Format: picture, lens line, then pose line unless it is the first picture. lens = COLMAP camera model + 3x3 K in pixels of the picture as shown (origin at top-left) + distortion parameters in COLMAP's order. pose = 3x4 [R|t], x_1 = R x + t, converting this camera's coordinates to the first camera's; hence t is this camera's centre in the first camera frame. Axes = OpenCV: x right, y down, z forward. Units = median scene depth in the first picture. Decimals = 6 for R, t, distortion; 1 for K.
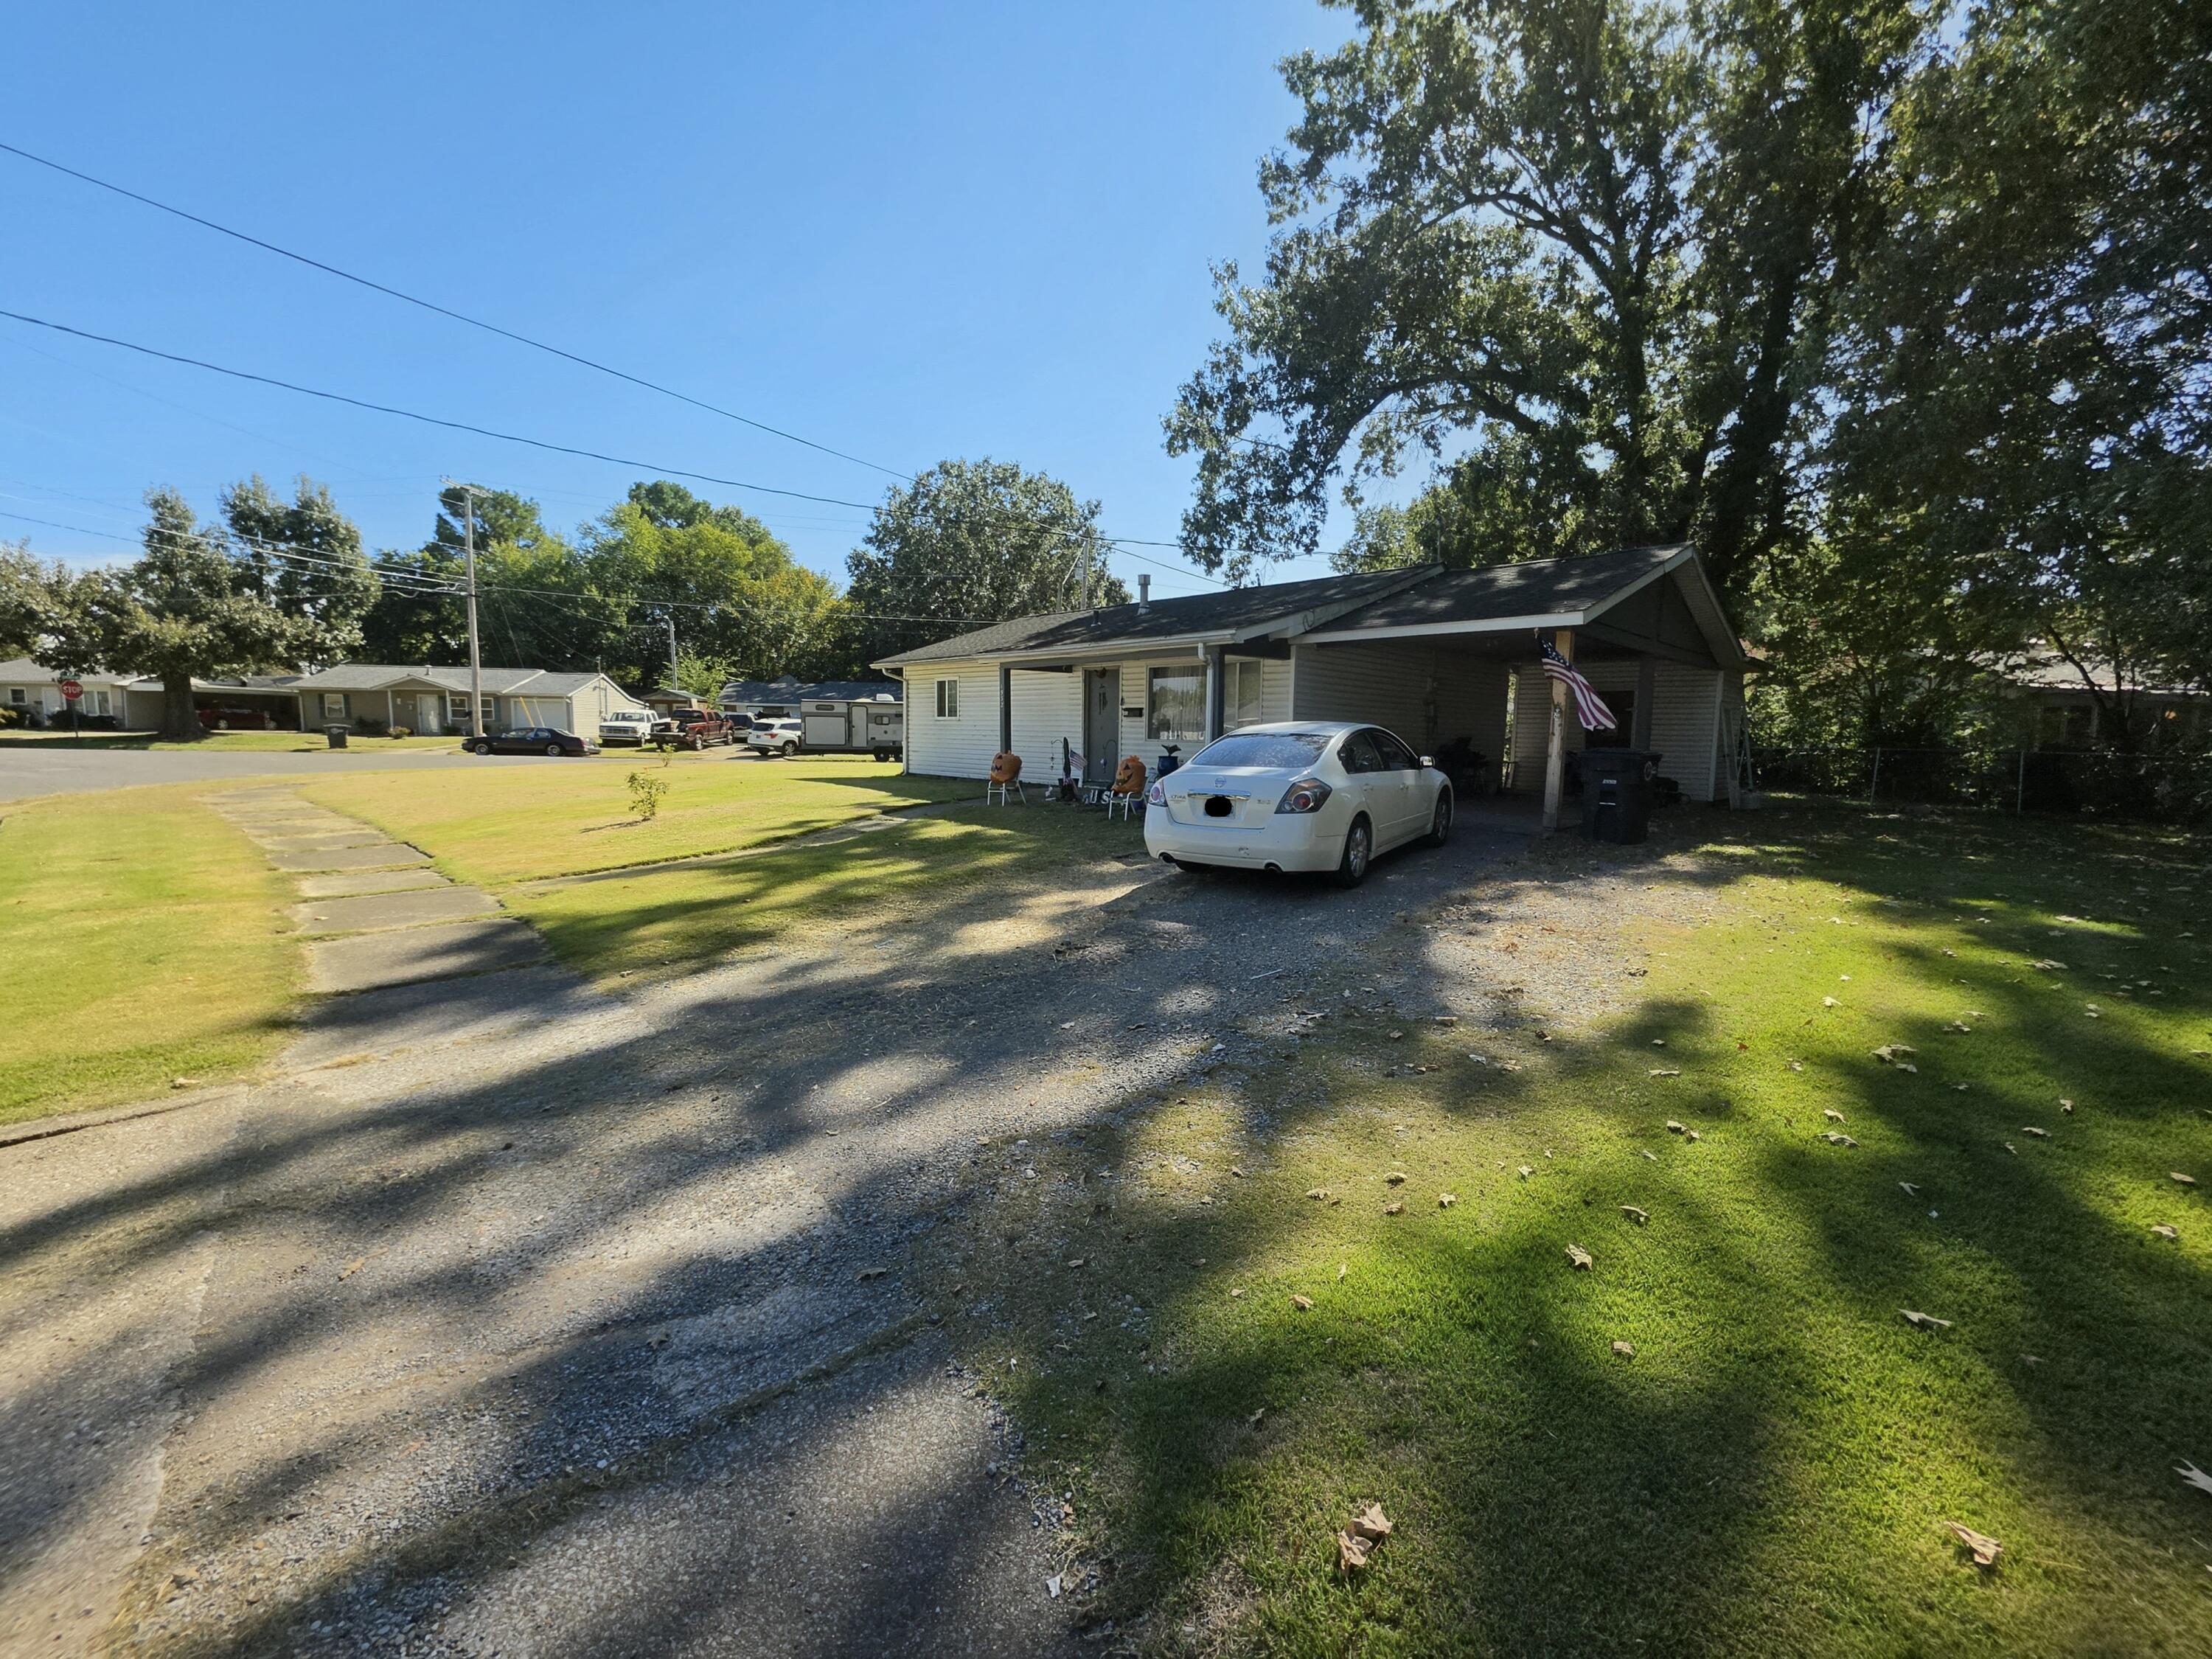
lens RADIAL K [[890.3, 0, 1109.6], [0, 890.3, 819.3], [0, 0, 1]] dist [0.000287, 0.001138]
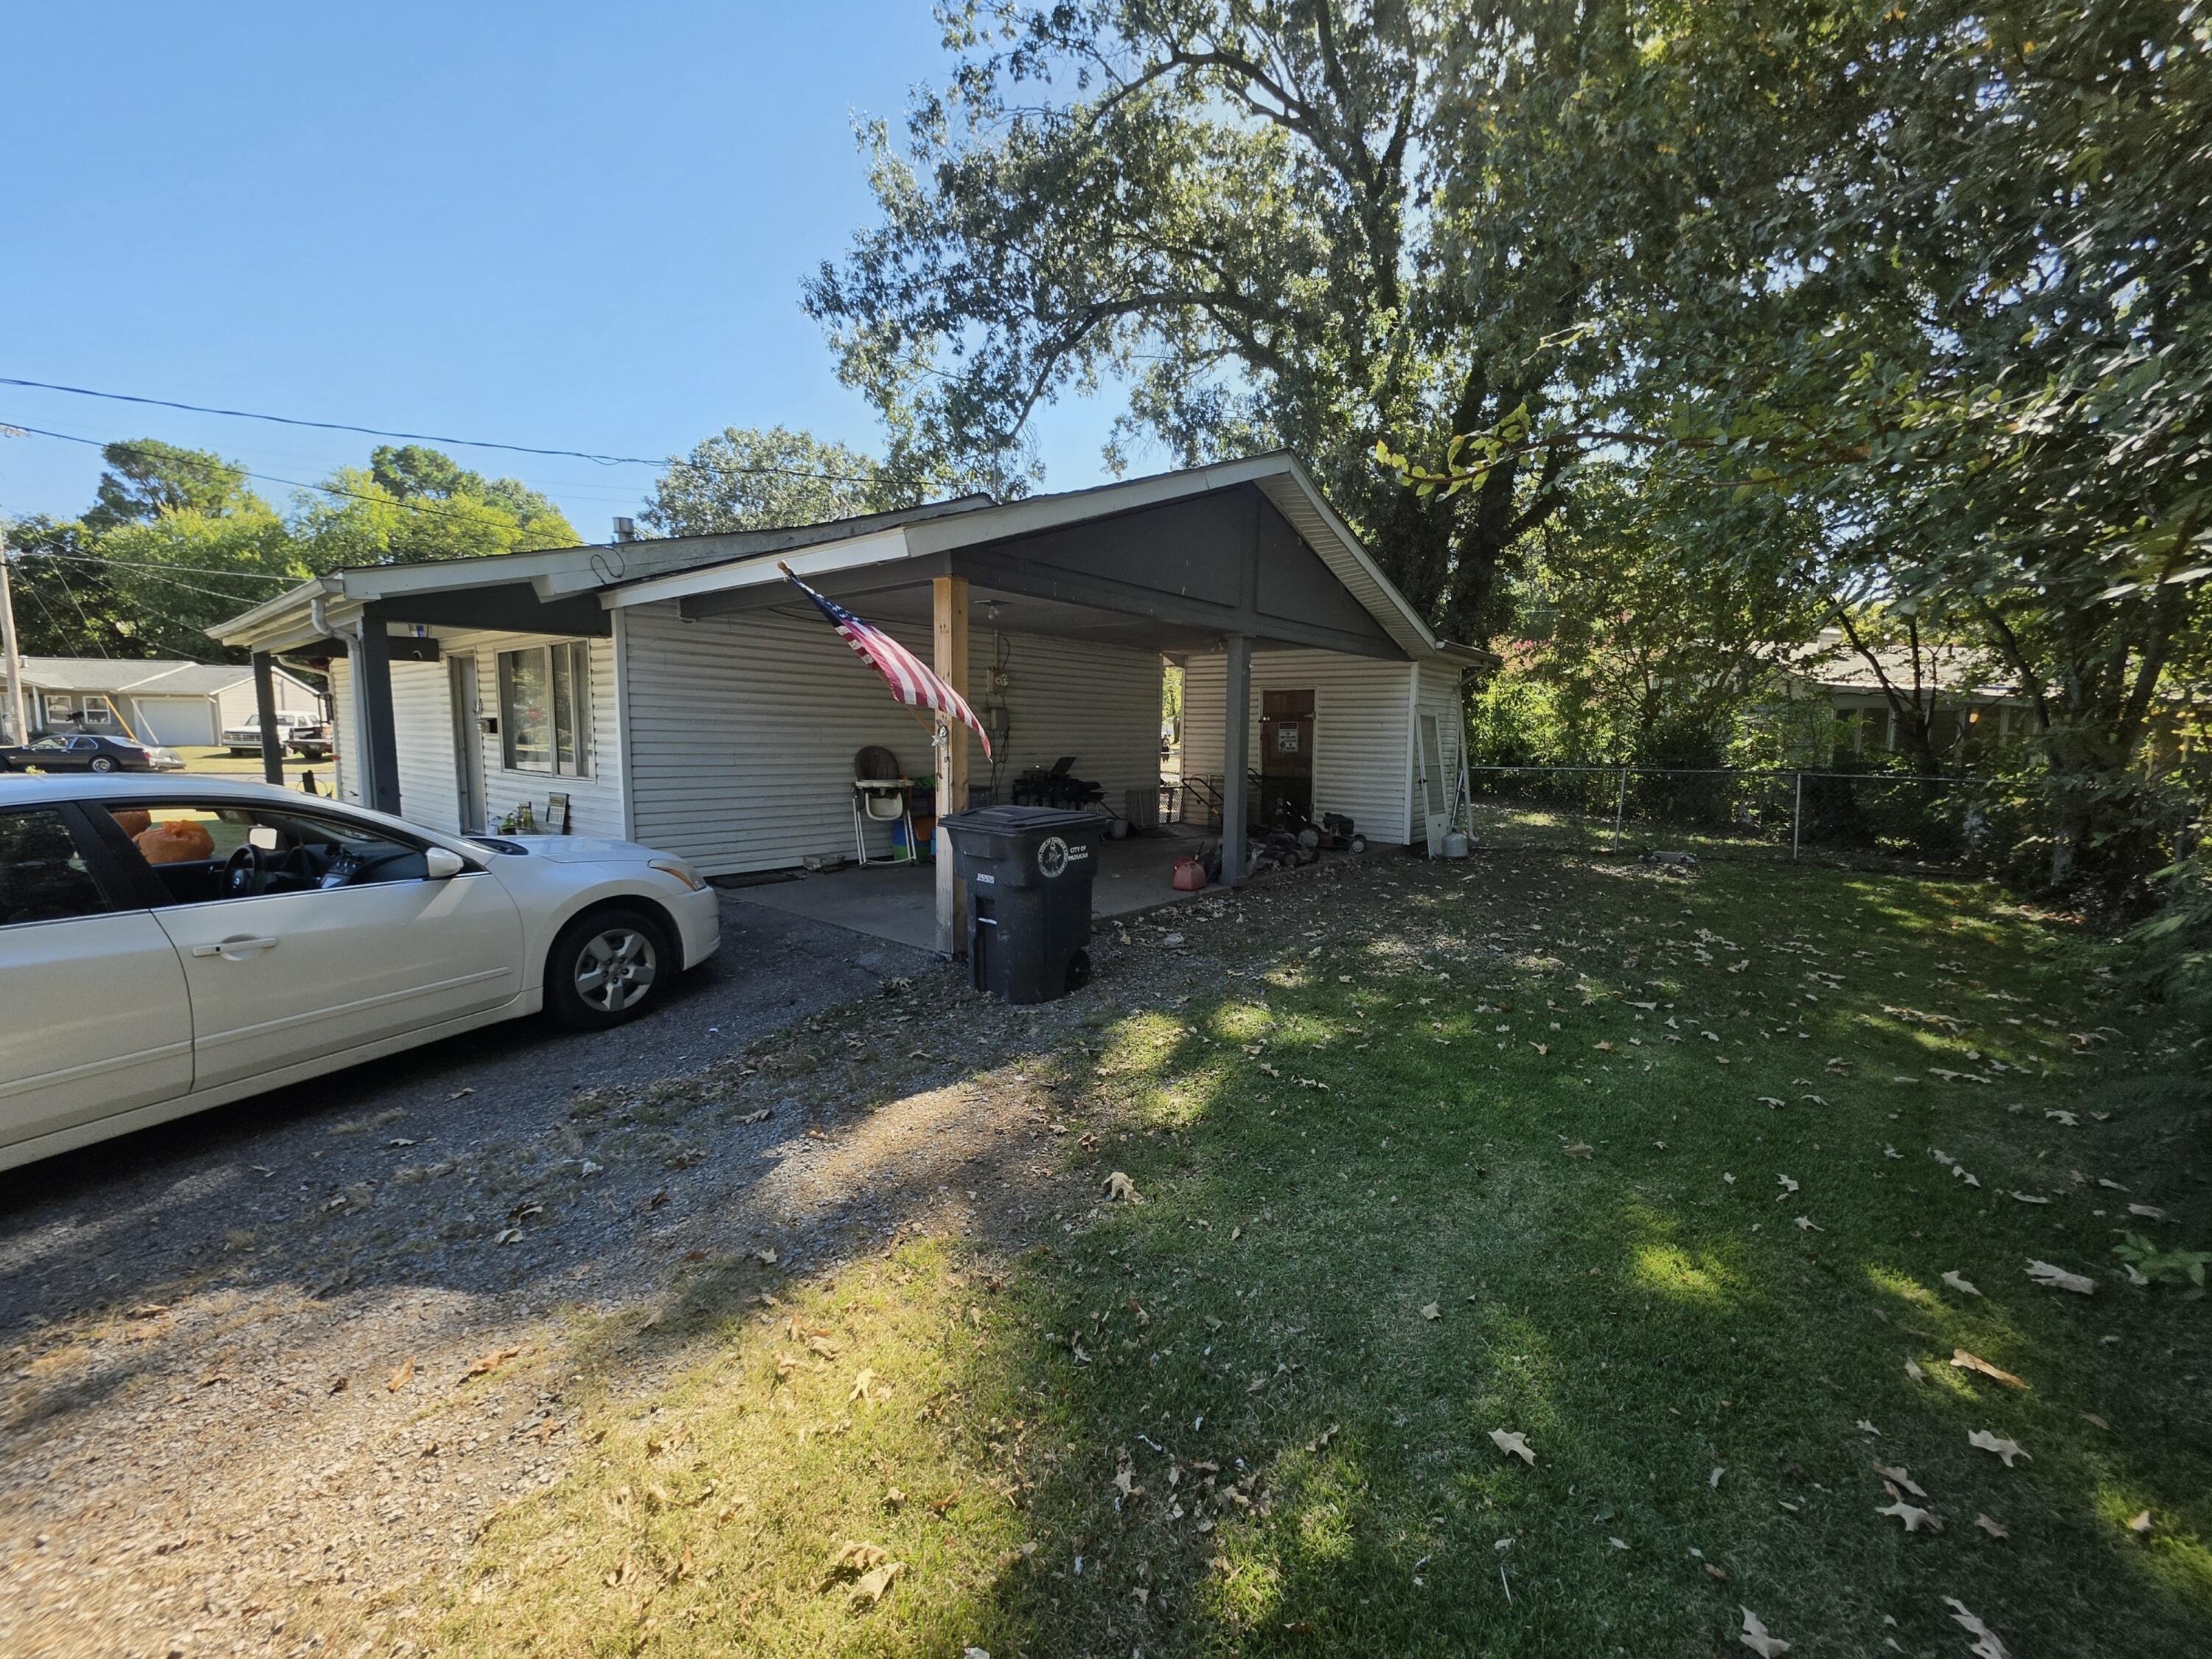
lens RADIAL K [[890.3, 0, 1101.9], [0, 890.3, 837.9], [0, 0, 1]] dist [0.000287, 0.001138]
pose [[0.994528, -0.017484, 0.102998, 0.097946], [0.015037, 0.999587, 0.024485, -0.012756], [-0.103383, -0.022802, 0.994380, 0.084913]]
